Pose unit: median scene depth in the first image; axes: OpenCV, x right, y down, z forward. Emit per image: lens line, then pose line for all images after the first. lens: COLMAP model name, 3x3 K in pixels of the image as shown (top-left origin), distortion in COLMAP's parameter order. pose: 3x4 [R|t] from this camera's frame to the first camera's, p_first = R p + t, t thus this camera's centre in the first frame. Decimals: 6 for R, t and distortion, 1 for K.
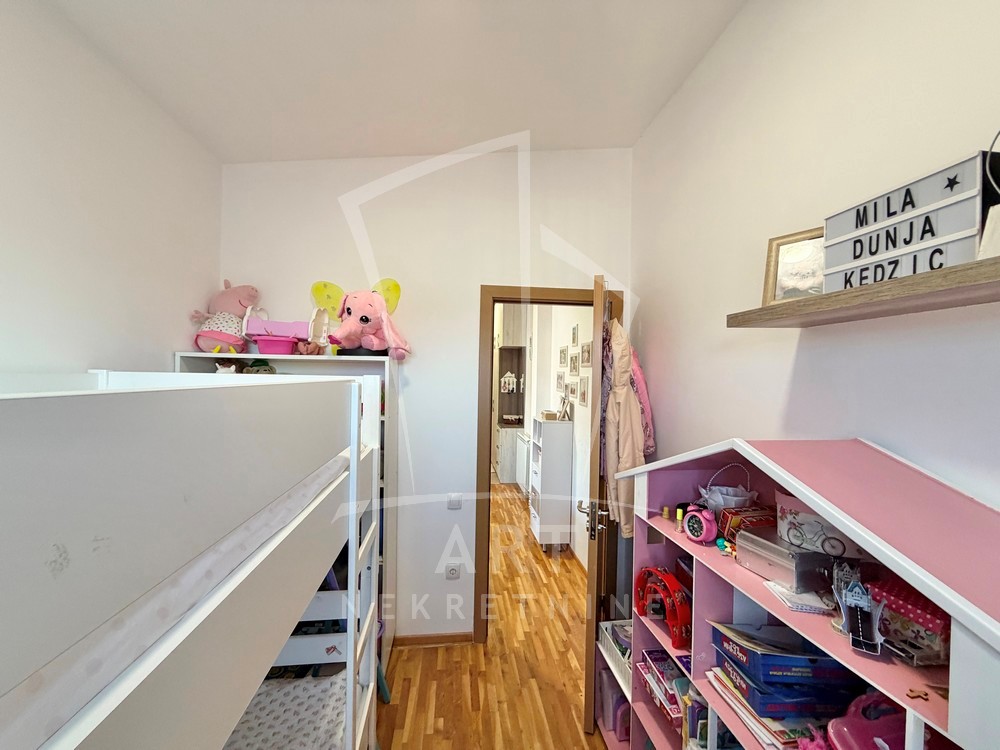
lens RADIAL K [[404.4, 0, 498.0], [0, 404.4, 374.6], [0, 0, 1]] dist [0.000372, 0.000072]
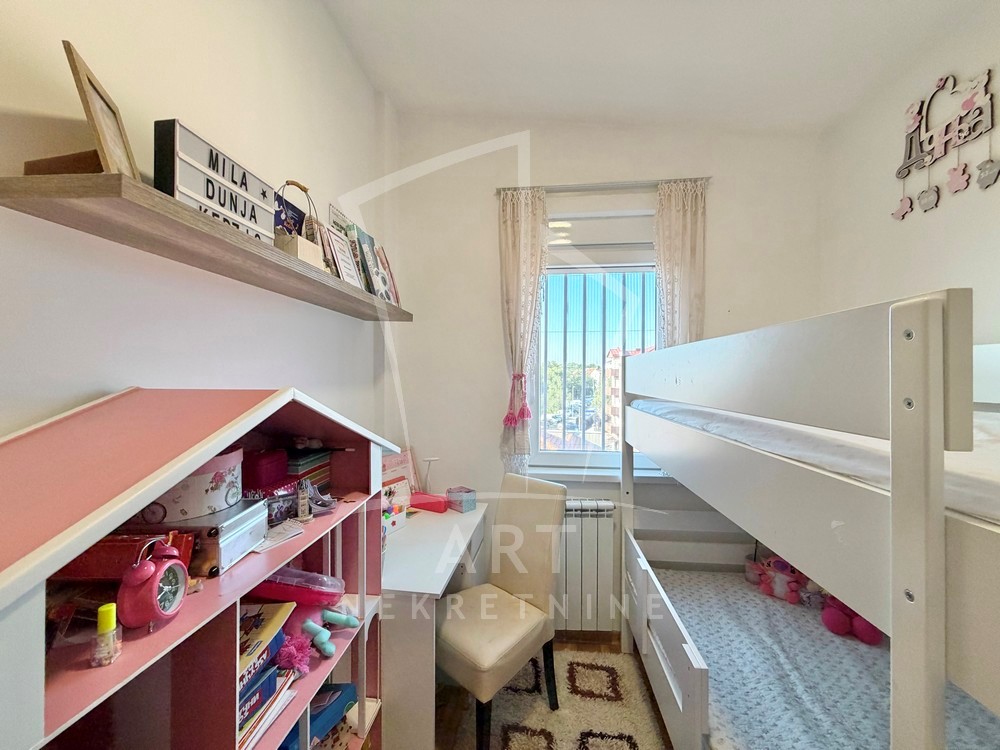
lens RADIAL K [[404.4, 0, 498.3], [0, 404.4, 375.3], [0, 0, 1]] dist [0.000372, 0.000072]
pose [[-0.979087, -0.022071, 0.202241, -0.013403], [-0.021023, 0.999752, 0.007332, 0.132931], [-0.202353, 0.002927, -0.979308, 1.989288]]
